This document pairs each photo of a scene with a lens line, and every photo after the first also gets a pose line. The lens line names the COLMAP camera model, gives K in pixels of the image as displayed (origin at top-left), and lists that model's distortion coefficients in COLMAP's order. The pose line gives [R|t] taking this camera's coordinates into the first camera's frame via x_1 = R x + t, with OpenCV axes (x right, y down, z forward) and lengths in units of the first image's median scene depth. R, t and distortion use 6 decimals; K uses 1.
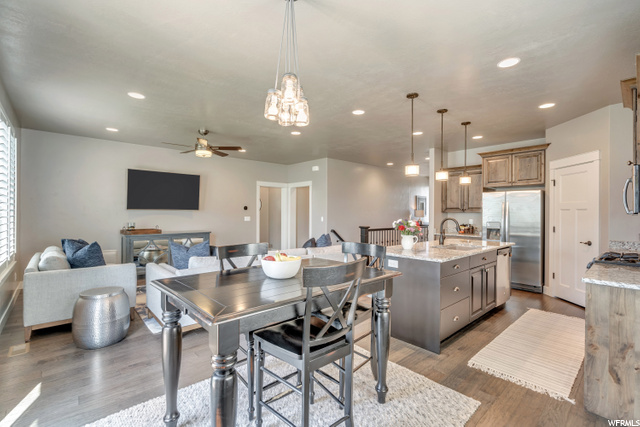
lens RADIAL K [[291.3, 0, 320.5], [0, 291.3, 212.1], [0, 0, 1]] dist [-0.002306, -0.000007]
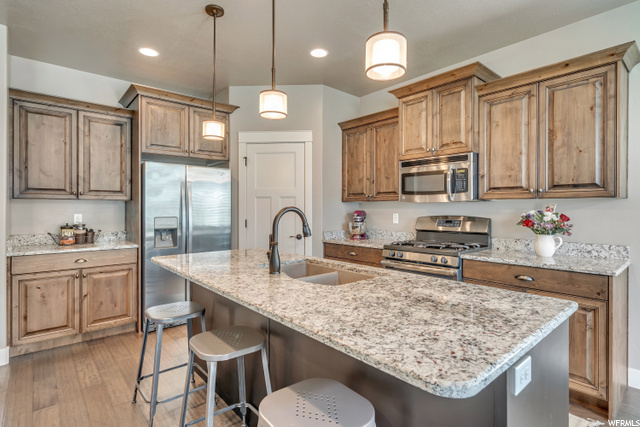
lens RADIAL K [[327.2, 0, 320.0], [0, 327.2, 213.5], [0, 0, 1]] dist [0.002209, 0.000225]
pose [[0.015353, -0.019333, 0.999695, -0.037414], [-0.001885, 0.999811, 0.019365, 0.015448], [-0.999880, -0.002182, 0.015314, 0.719034]]
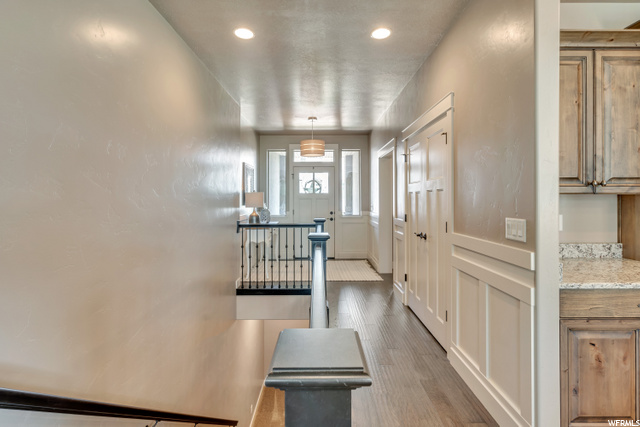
lens RADIAL K [[296.6, 0, 320.4], [0, 296.6, 208.1], [0, 0, 1]] dist [-0.000871, -0.000039]
pose [[0.664945, -0.026100, 0.746436, 0.106851], [0.005933, 0.999542, 0.029665, 0.006217], [-0.746869, -0.015297, 0.664795, 1.207311]]
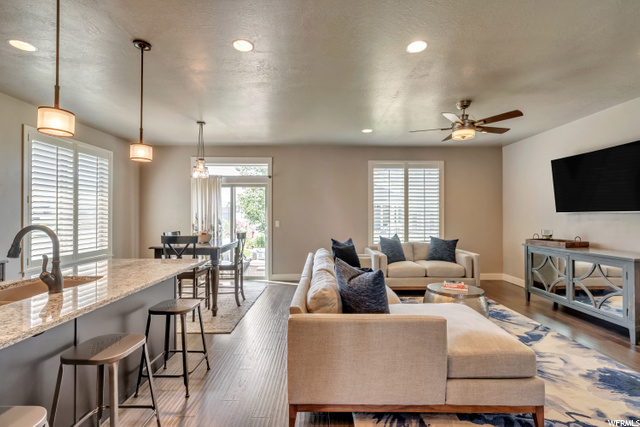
lens RADIAL K [[291.3, 0, 320.5], [0, 291.3, 212.1], [0, 0, 1]] dist [-0.002306, -0.000007]
pose [[-0.659723, -0.012428, -0.751407, 0.371984], [-0.003189, 0.999901, -0.013738, 0.004234], [0.751503, -0.006667, -0.659697, 1.195185]]
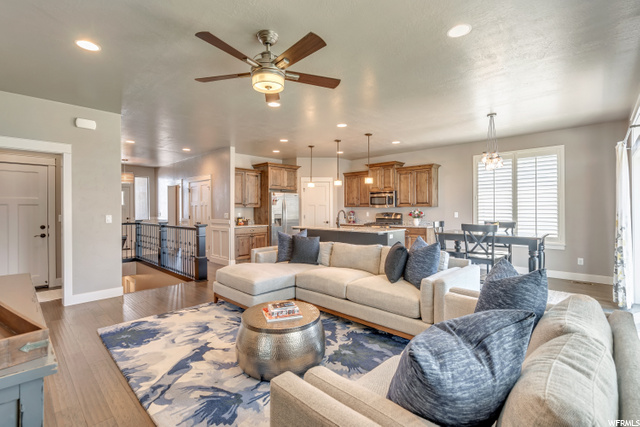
lens RADIAL K [[296.6, 0, 320.4], [0, 296.6, 208.1], [0, 0, 1]] dist [-0.000871, -0.000039]
pose [[-0.077191, 0.000672, 0.997016, -0.886279], [0.003097, 0.999995, -0.000435, 0.007662], [-0.997011, 0.003054, -0.077193, 0.941781]]
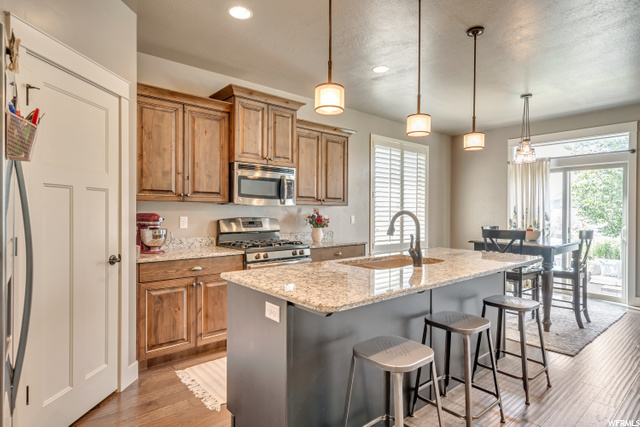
lens RADIAL K [[349.6, 0, 320.0], [0, 349.6, 213.5], [0, 0, 1]] dist [0.002665, 0.000358]
pose [[-0.999591, -0.009791, 0.026887, 0.439761], [-0.009638, 0.999937, 0.005837, 0.017299], [-0.026943, 0.005575, -0.999621, 1.233995]]
